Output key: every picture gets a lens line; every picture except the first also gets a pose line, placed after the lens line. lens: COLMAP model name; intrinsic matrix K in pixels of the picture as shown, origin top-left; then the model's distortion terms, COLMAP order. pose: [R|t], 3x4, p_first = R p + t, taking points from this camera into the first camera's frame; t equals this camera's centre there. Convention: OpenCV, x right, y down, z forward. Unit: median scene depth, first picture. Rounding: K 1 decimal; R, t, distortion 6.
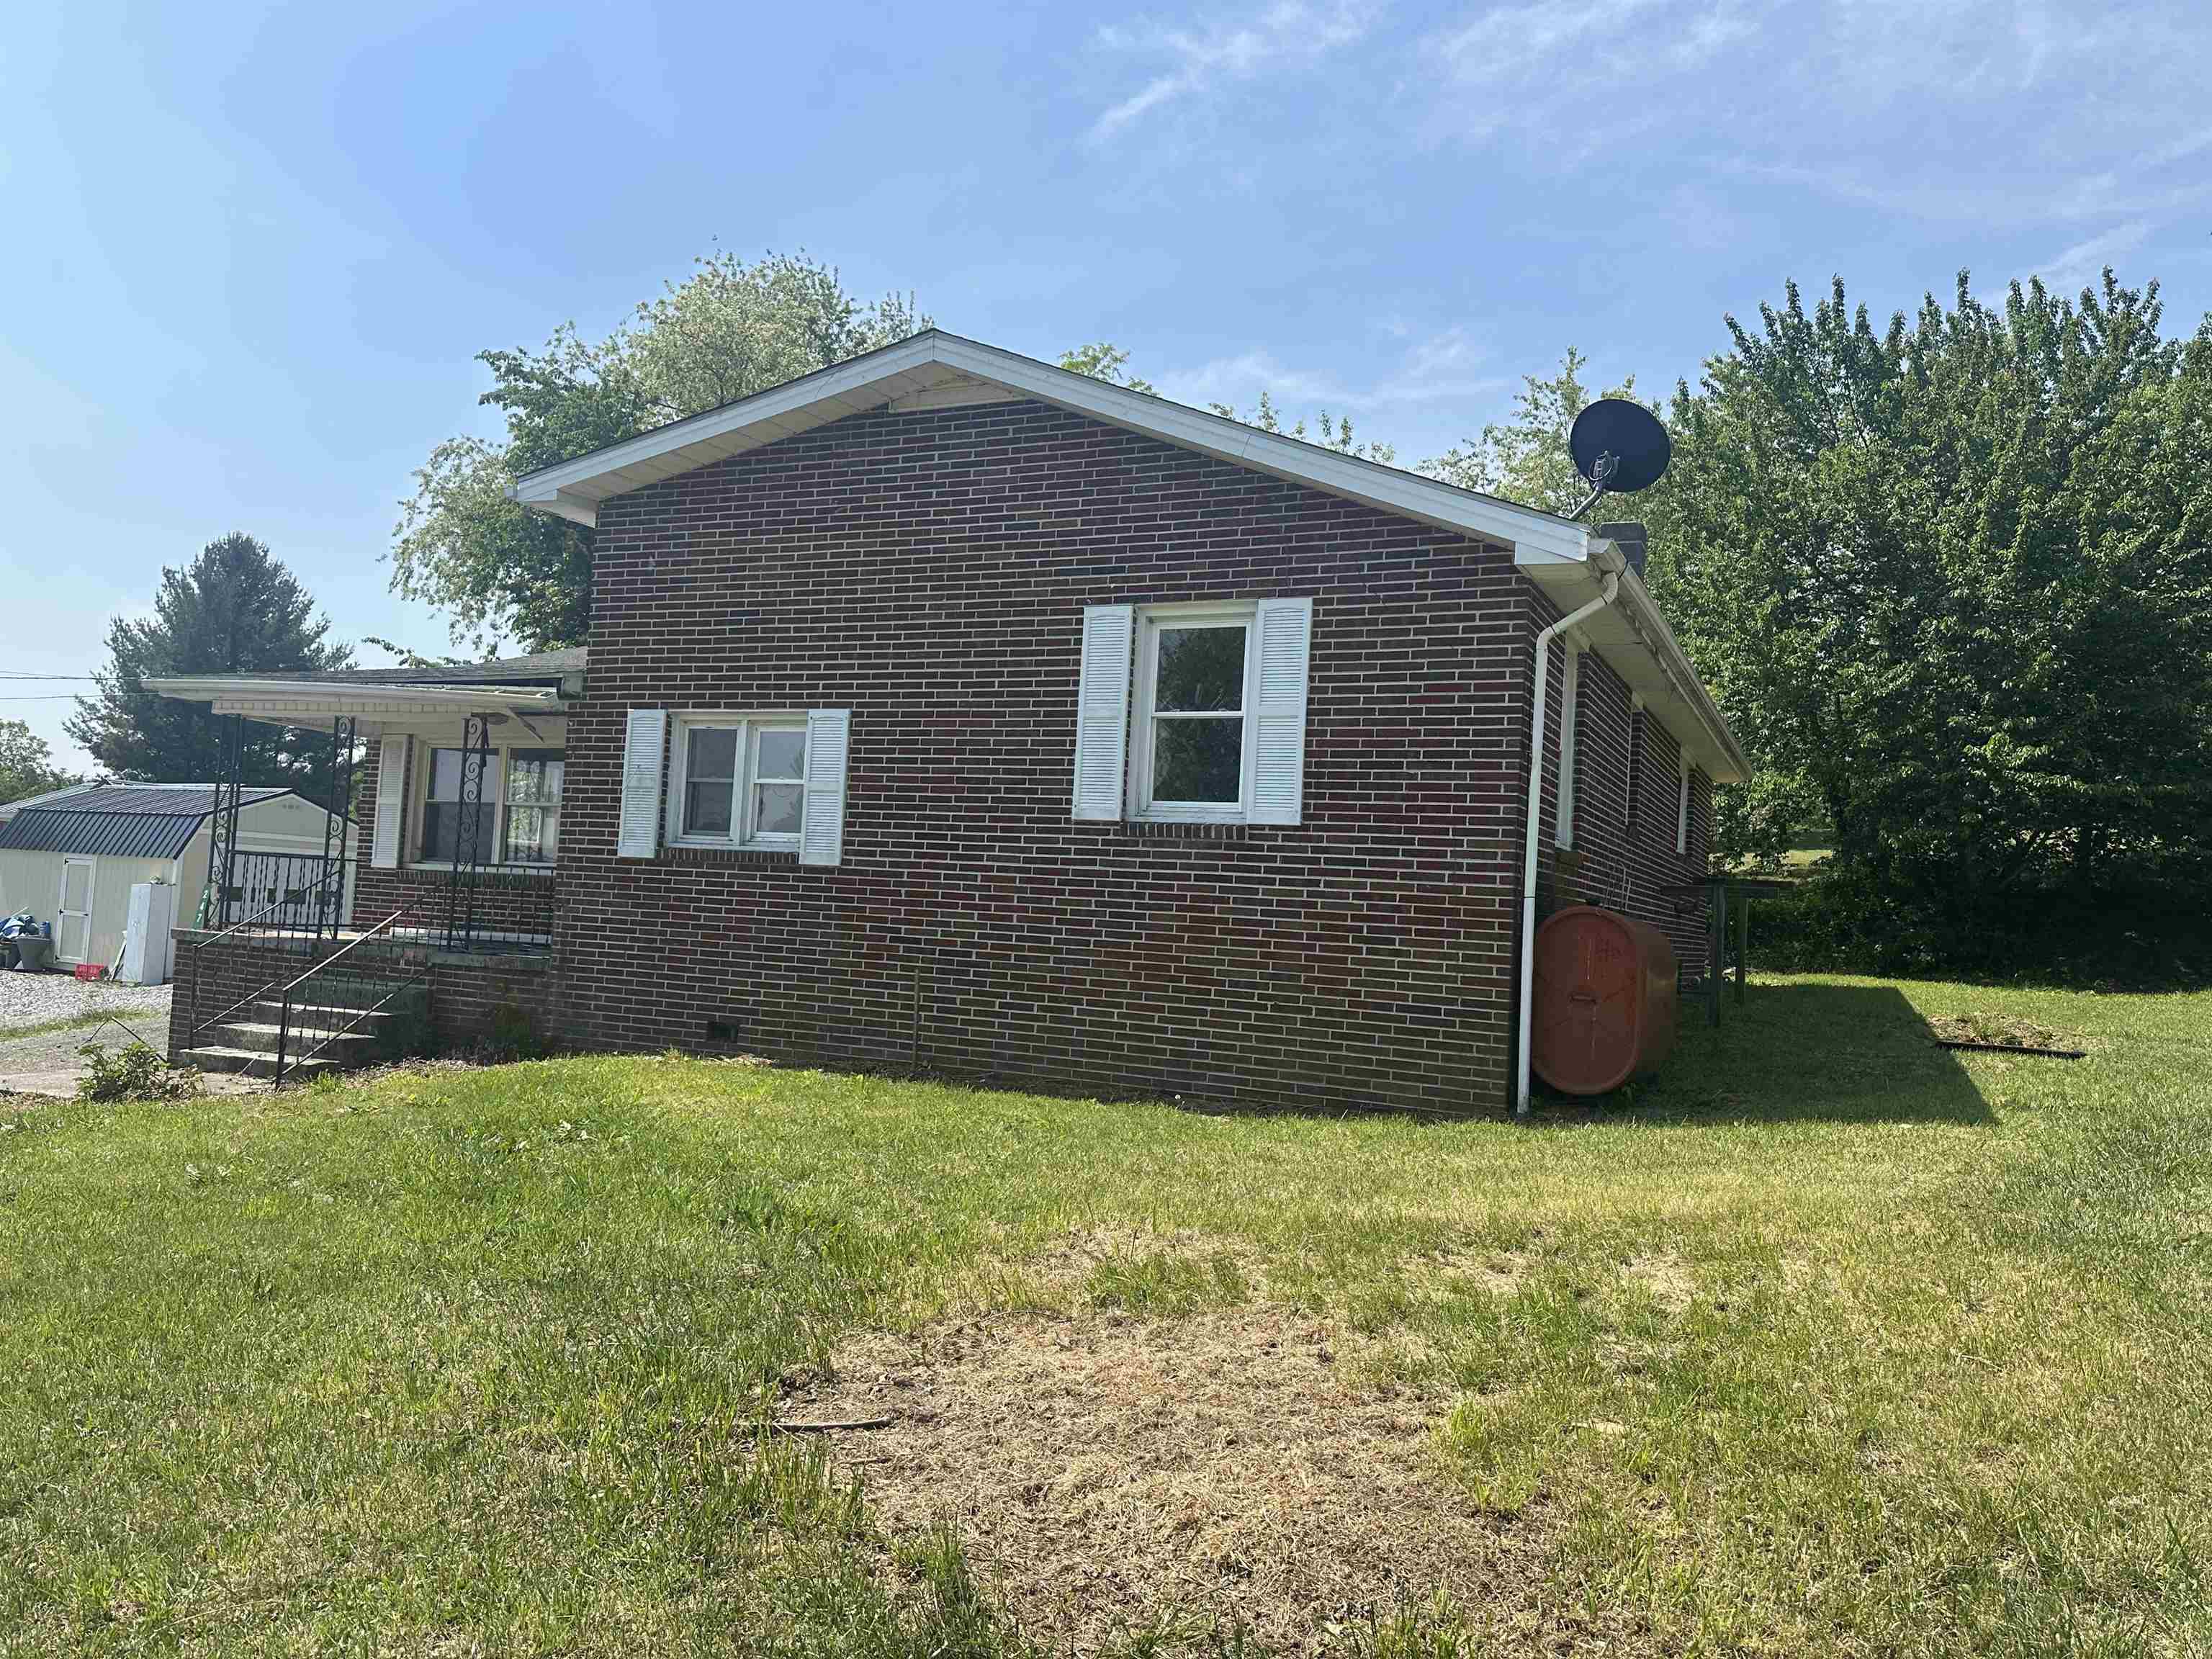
lens RADIAL K [[1584.8, 0, 1106.0], [0, 1584.8, 829.5], [0, 0, 1]] dist [0.048453, -0.057361]
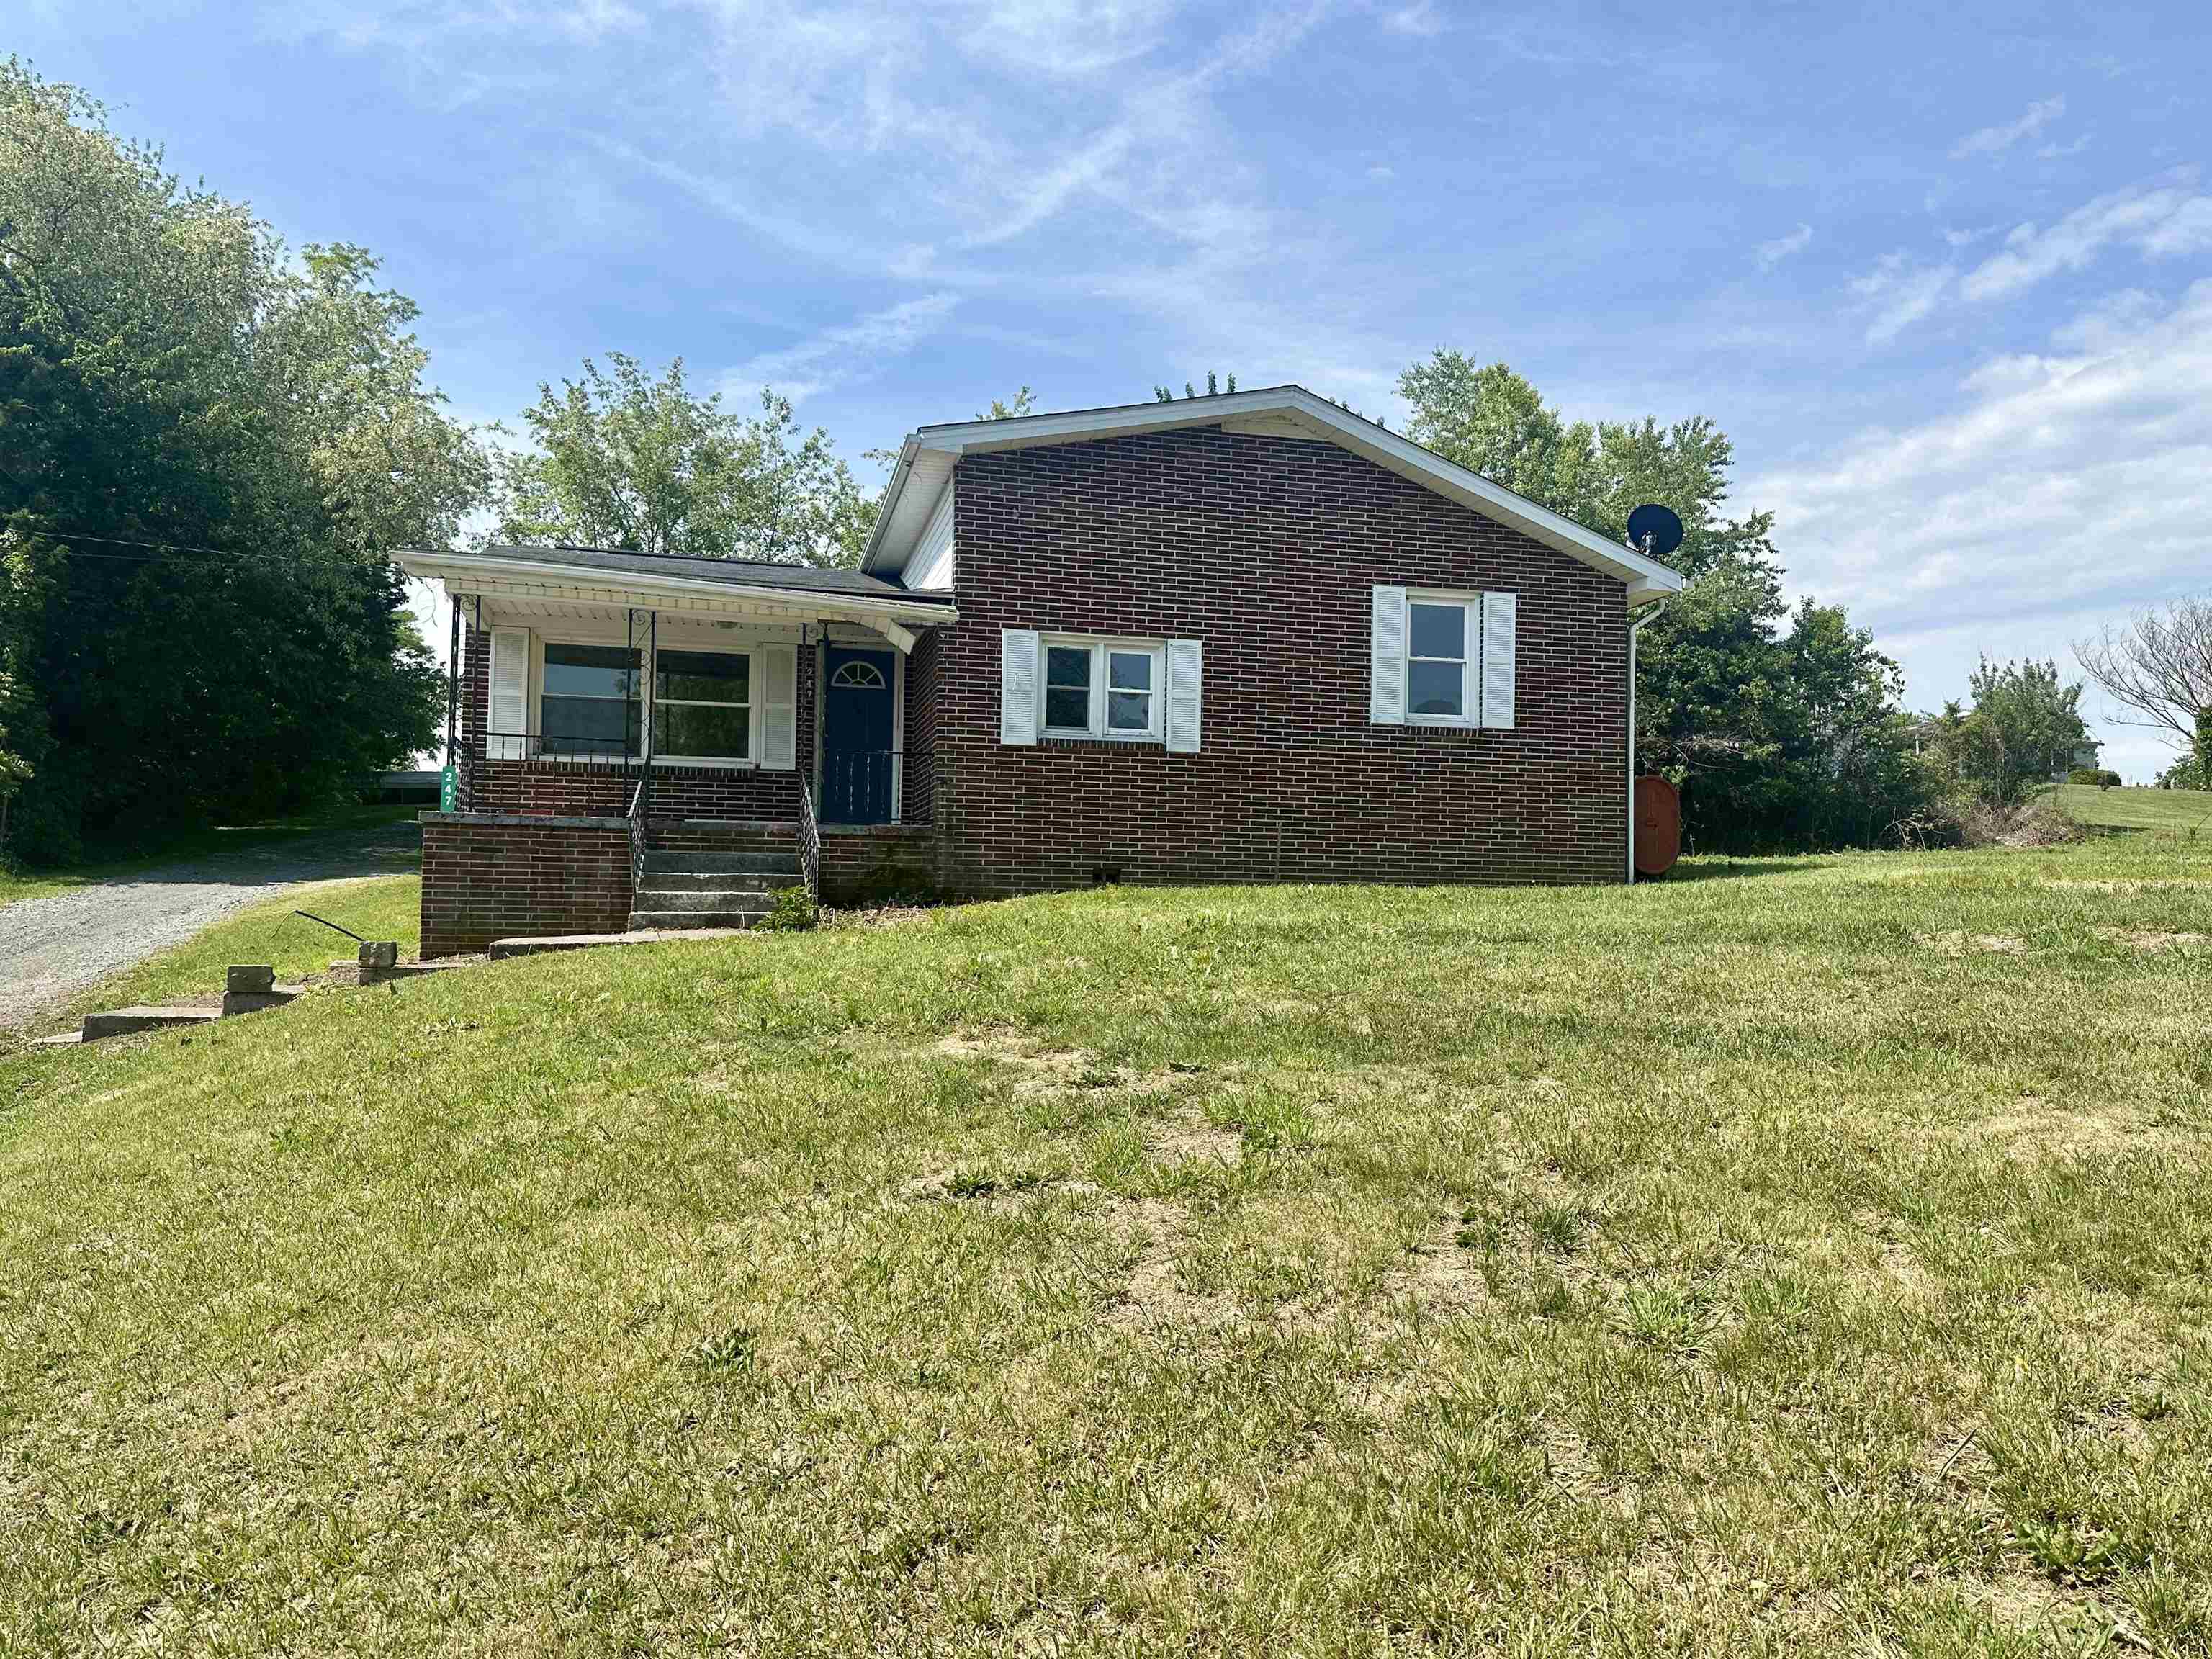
lens RADIAL K [[1542.4, 0, 1106.0], [0, 1542.4, 829.5], [0, 0, 1]] dist [0.093234, -0.058698]
pose [[0.778058, -0.008112, 0.628141, -1.122330], [-0.006973, 0.999743, 0.021549, 0.064094], [-0.628154, -0.021146, 0.777801, -0.012089]]
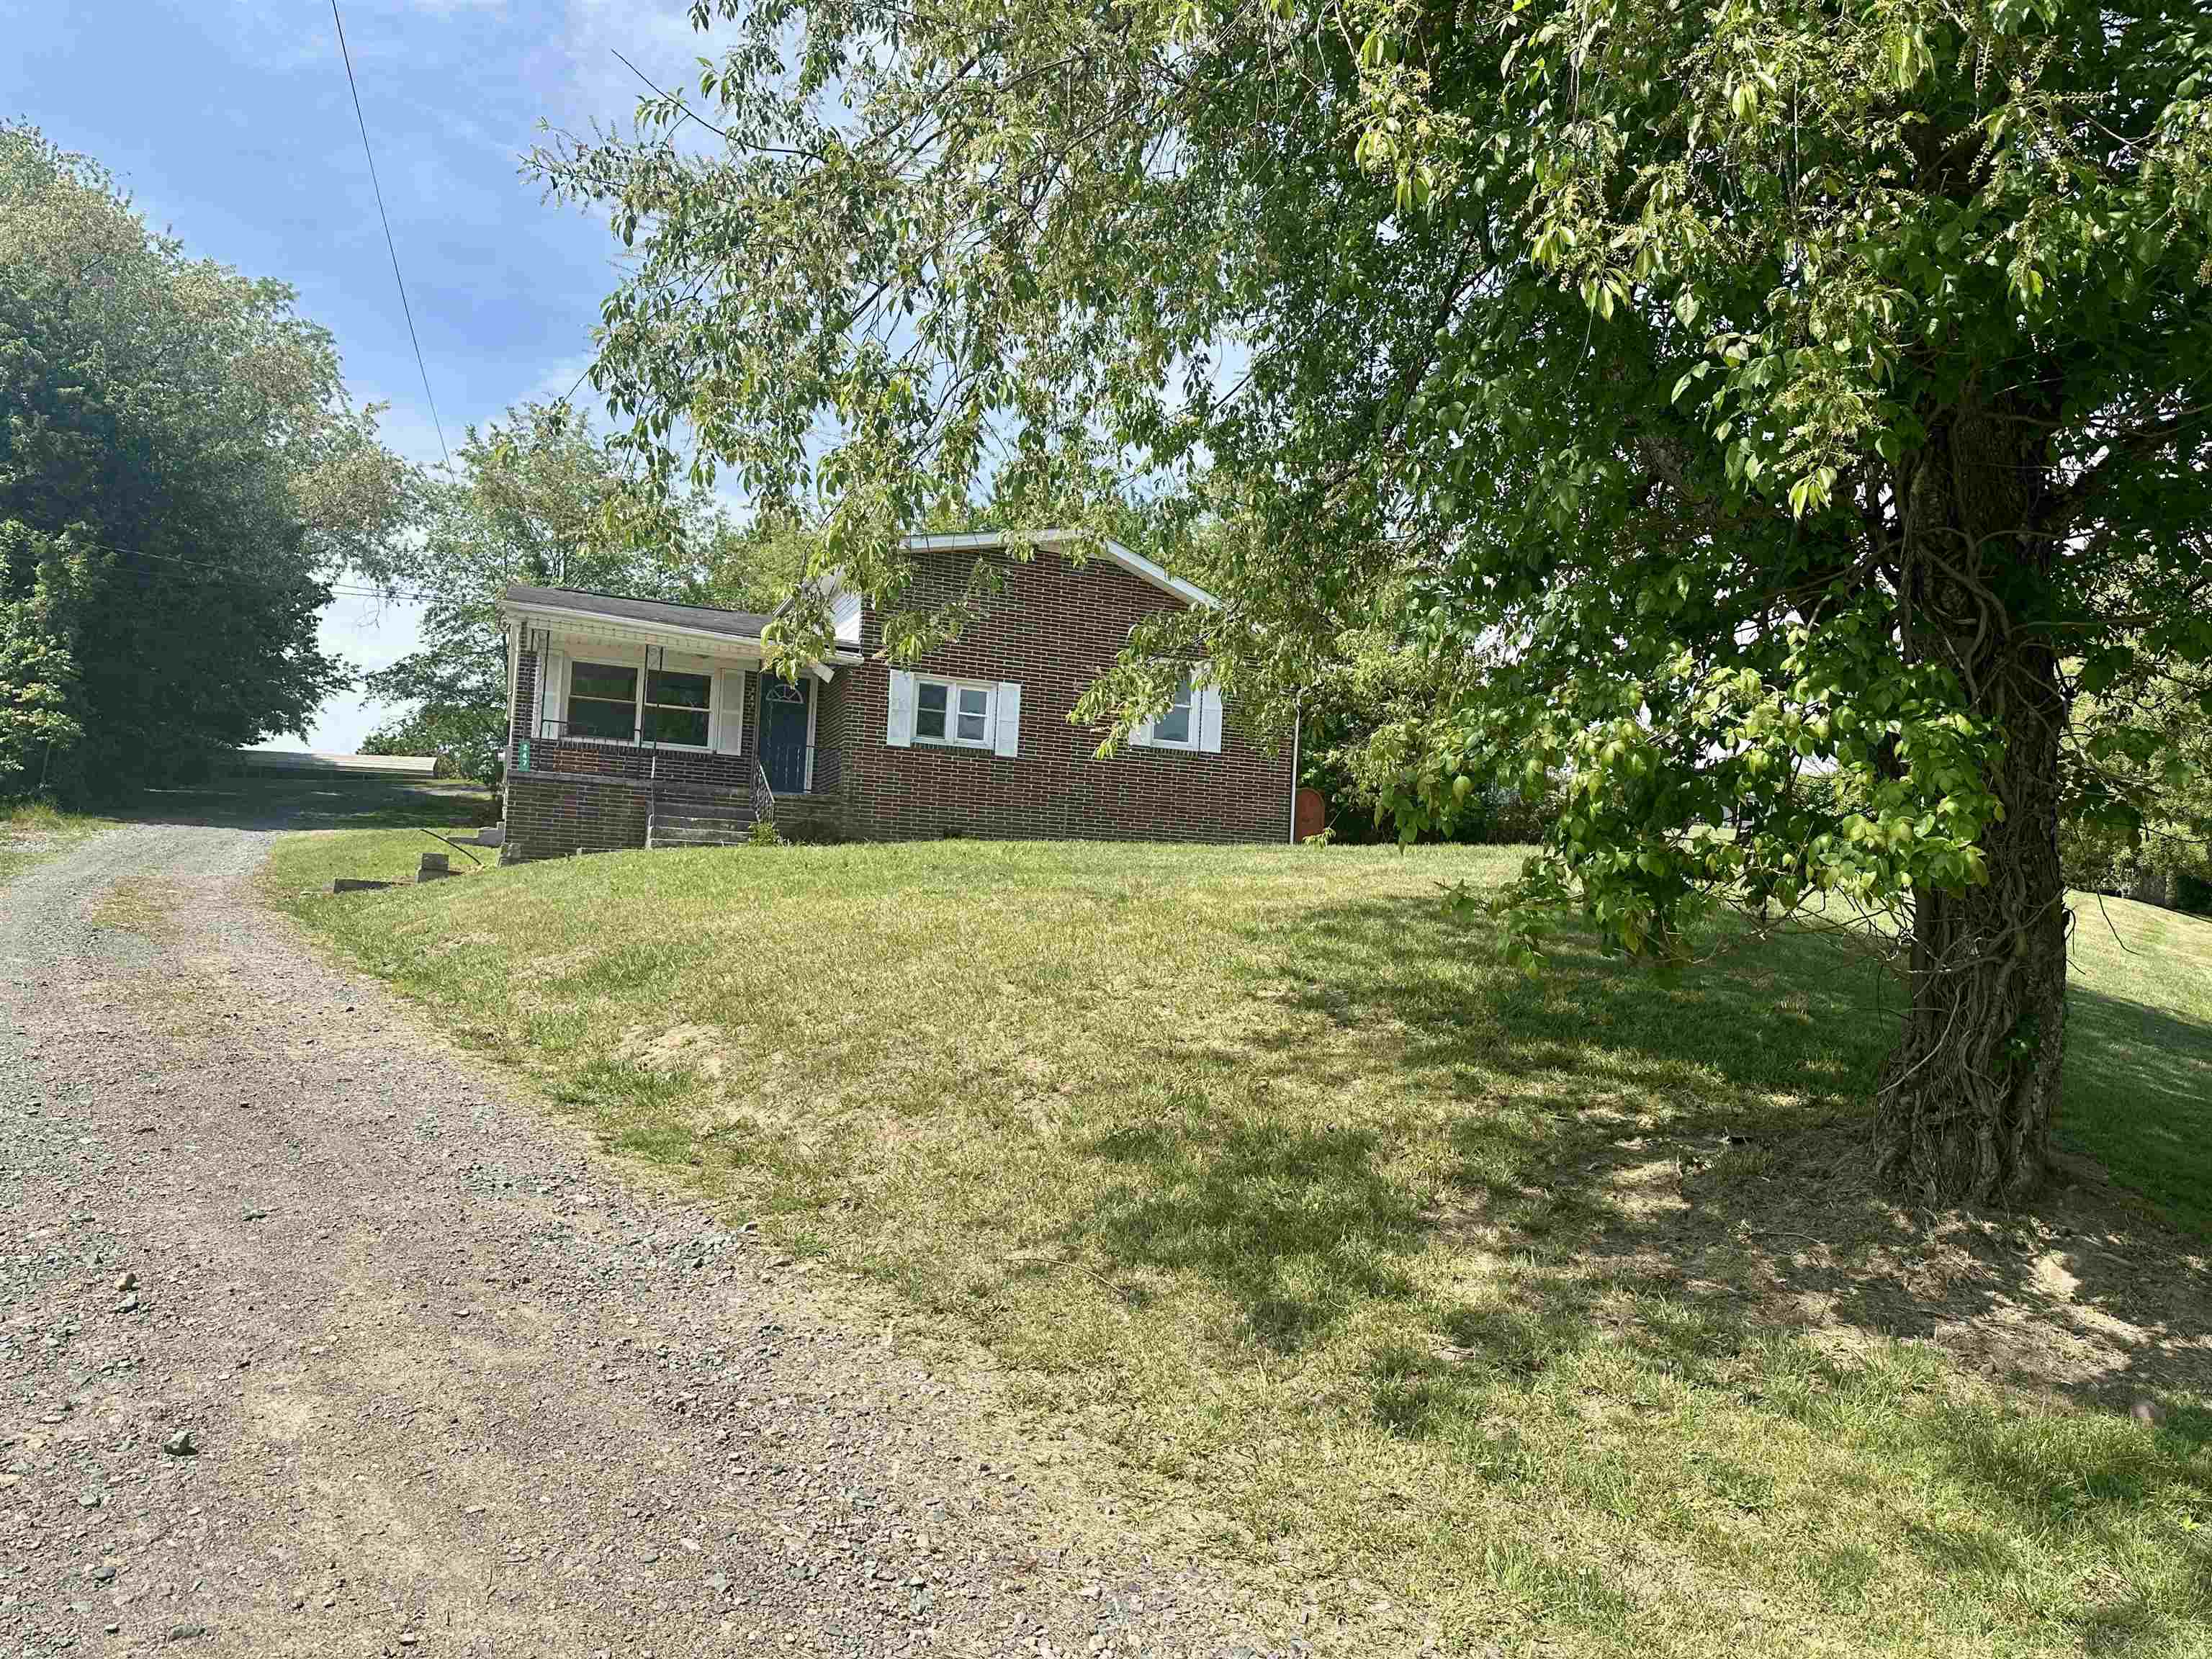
lens RADIAL K [[1584.8, 0, 1106.0], [0, 1584.8, 829.5], [0, 0, 1]] dist [0.048453, -0.057361]
pose [[0.695555, 0.034500, 0.717644, -1.662826], [-0.052988, 0.998590, 0.003350, 0.109639], [-0.716516, -0.040357, 0.696402, -0.597878]]
